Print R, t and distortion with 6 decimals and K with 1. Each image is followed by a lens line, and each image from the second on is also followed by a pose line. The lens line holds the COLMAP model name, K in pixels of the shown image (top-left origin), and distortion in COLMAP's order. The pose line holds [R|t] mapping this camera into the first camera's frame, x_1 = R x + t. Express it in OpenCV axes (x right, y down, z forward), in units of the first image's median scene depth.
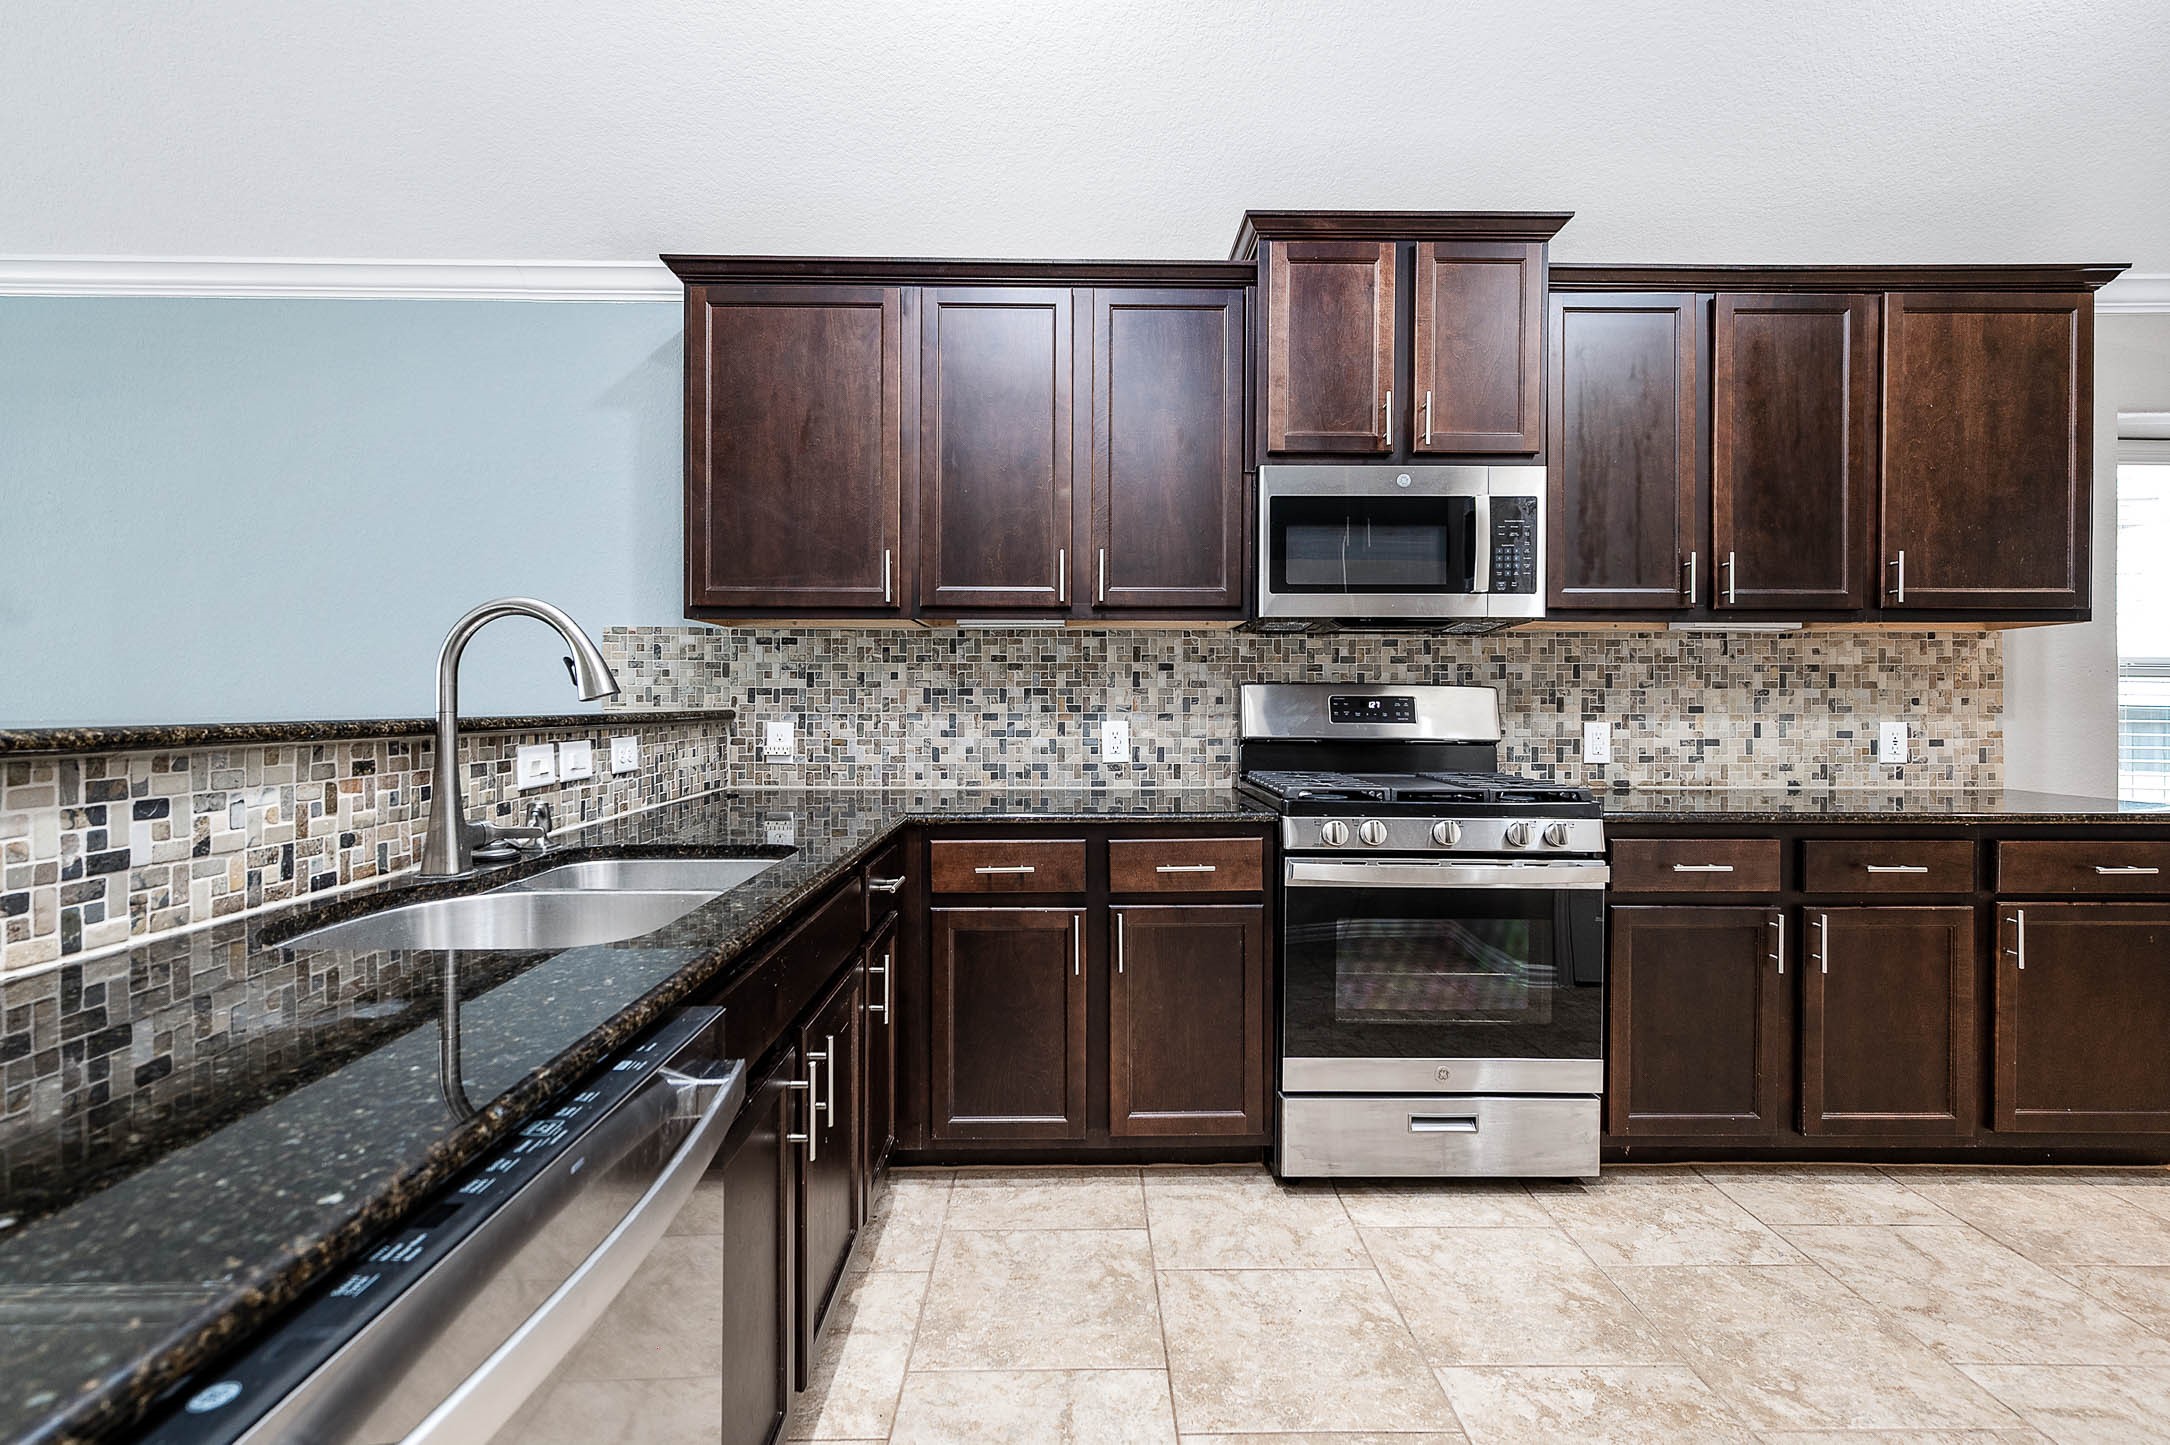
lens RADIAL K [[983.5, 0, 1085.0], [0, 983.5, 708.6], [0, 0, 1]] dist [0.009486, 0.000854]
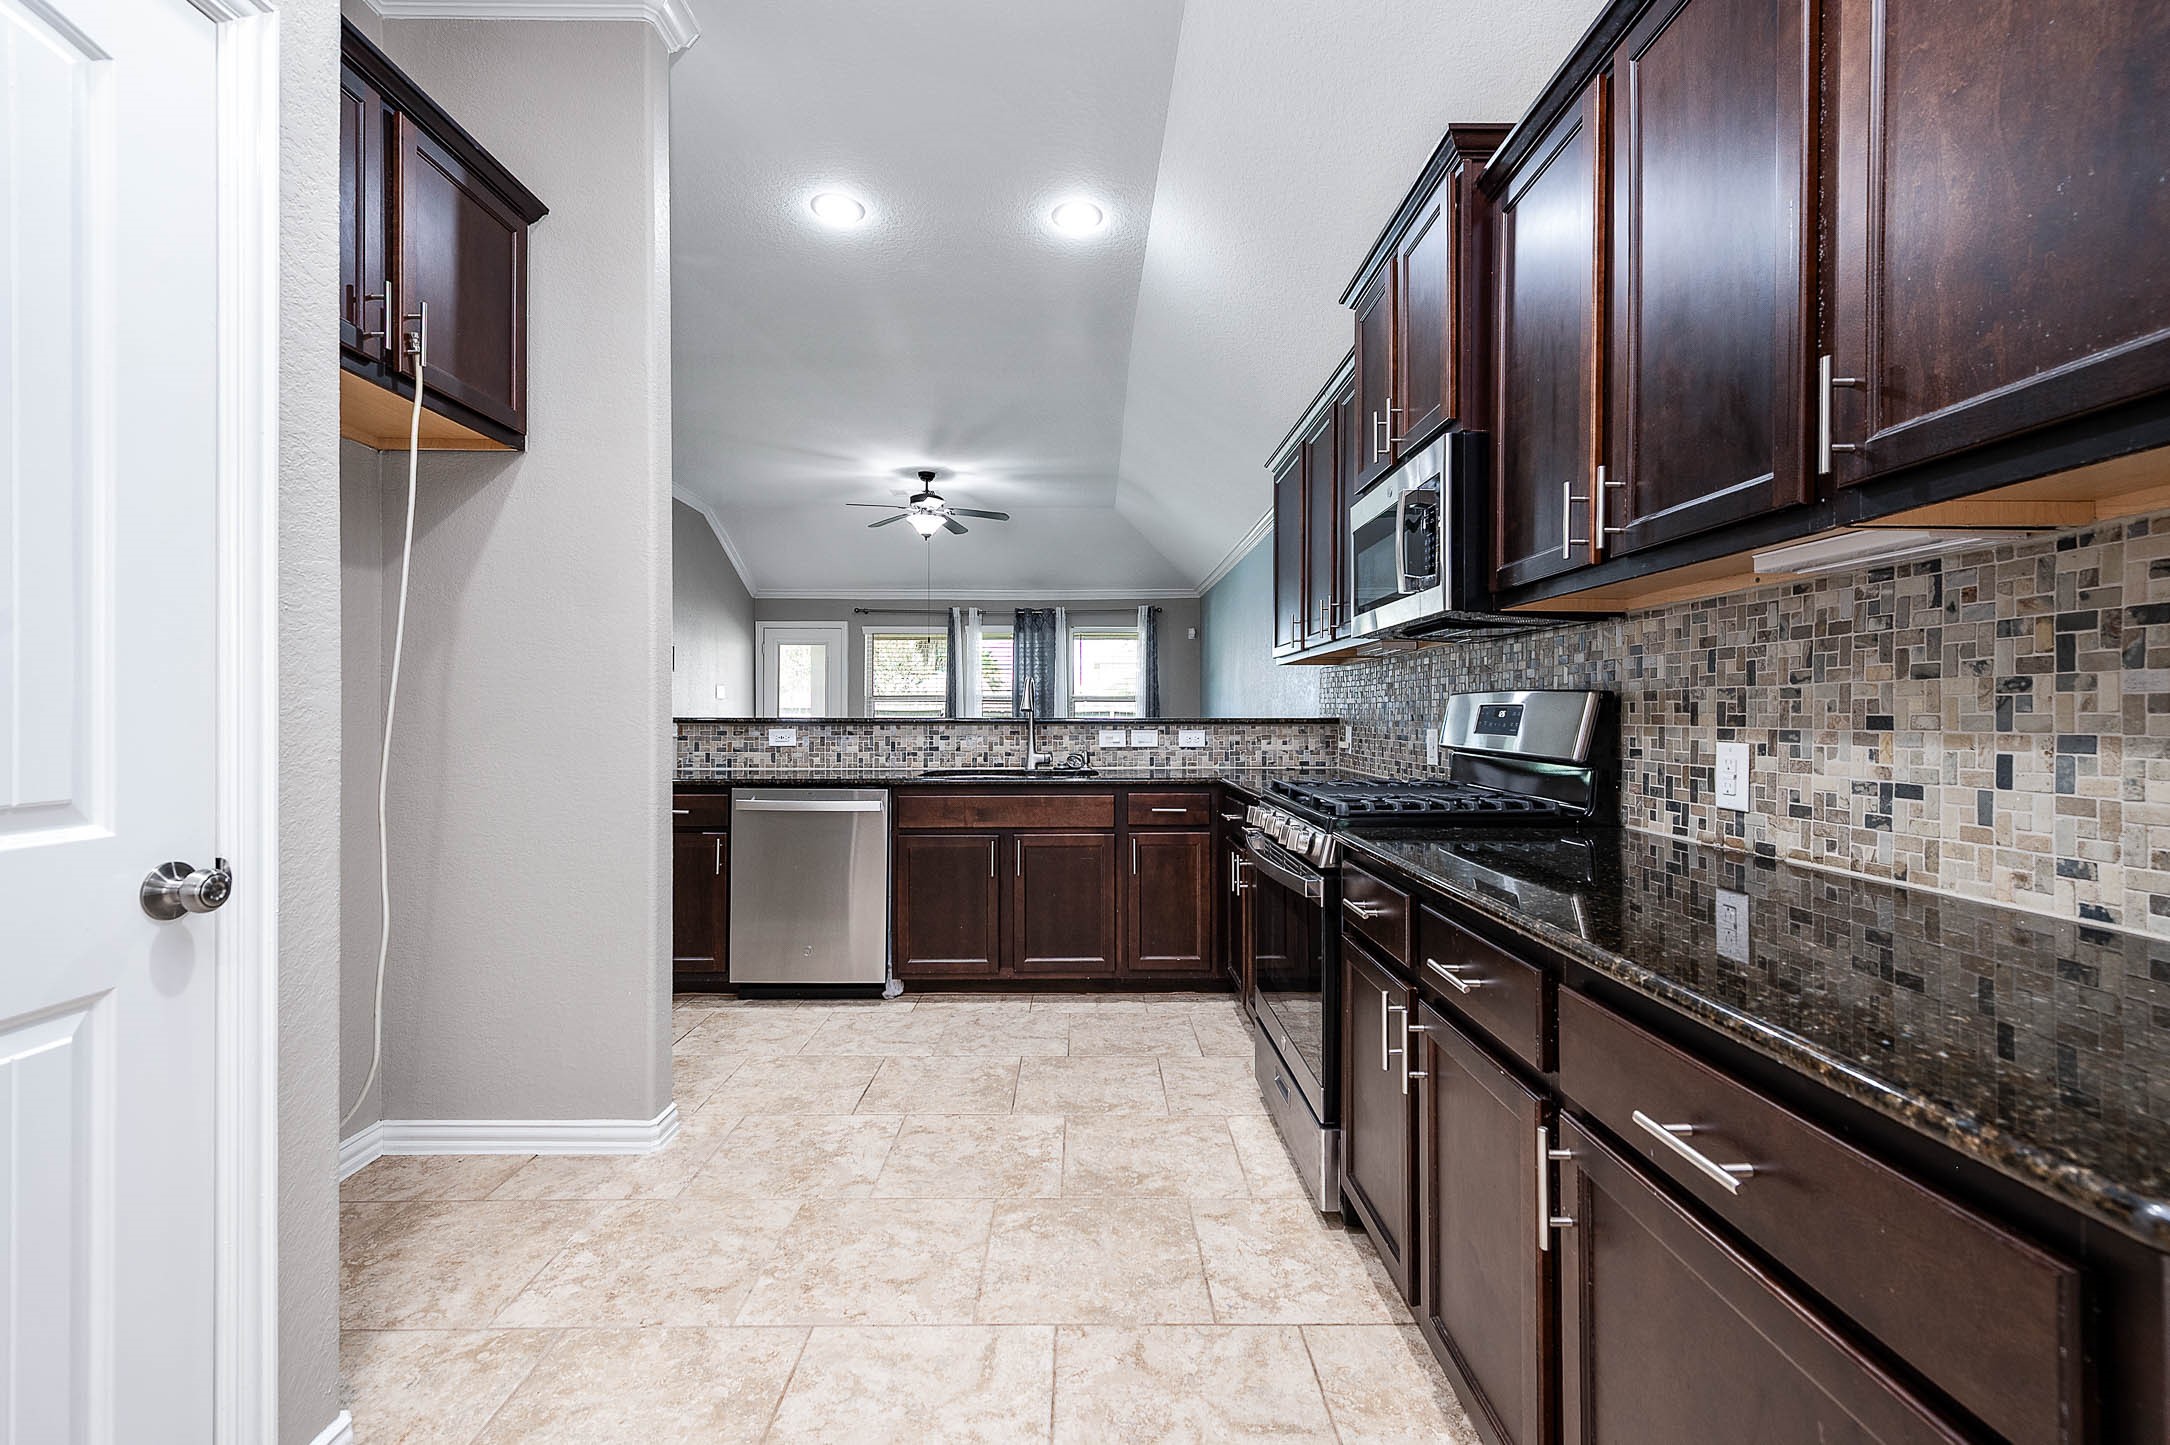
lens RADIAL K [[915.6, 0, 1093.0], [0, 915.6, 710.7], [0, 0, 1]] dist [0.005160, 0.000527]
pose [[-0.001836, -0.005496, -0.999983, 1.085015], [-0.008479, 0.999949, -0.005480, 0.000740], [0.999962, 0.008469, -0.001882, 0.603486]]
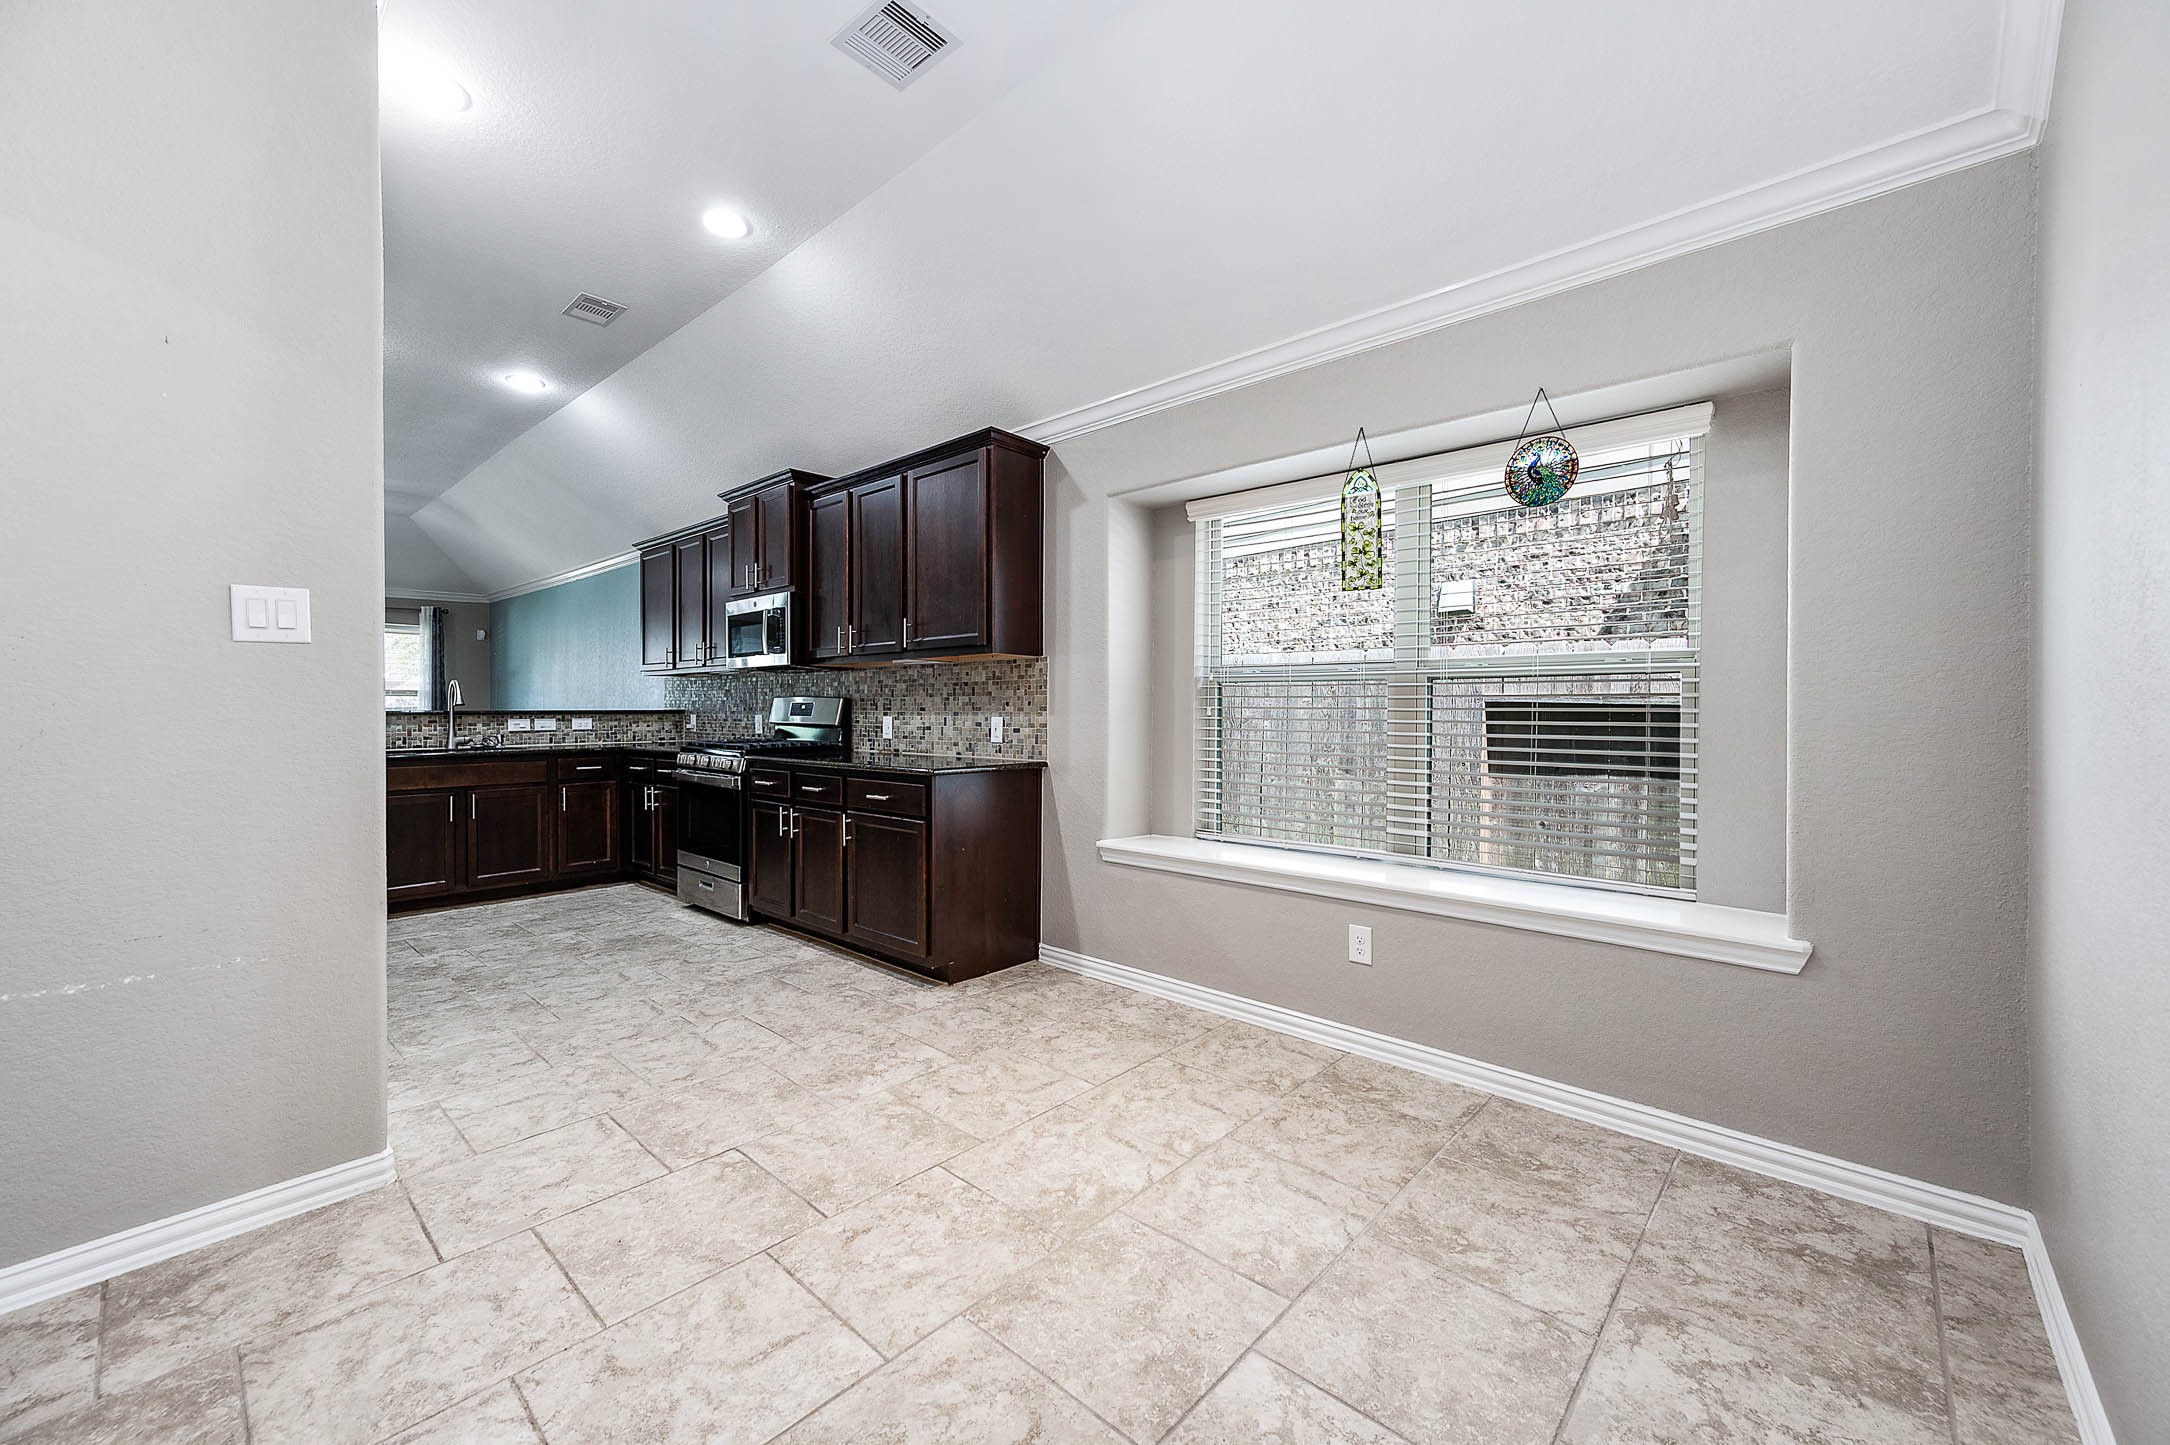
lens RADIAL K [[857.3, 0, 1086.9], [0, 857.3, 719.0], [0, 0, 1]] dist [0.002285, 0.000007]
pose [[0.733650, 0.005815, -0.679503, 1.848053], [-0.003913, 0.999983, 0.004332, 0.010464], [0.679516, -0.000519, 0.733660, 0.096431]]
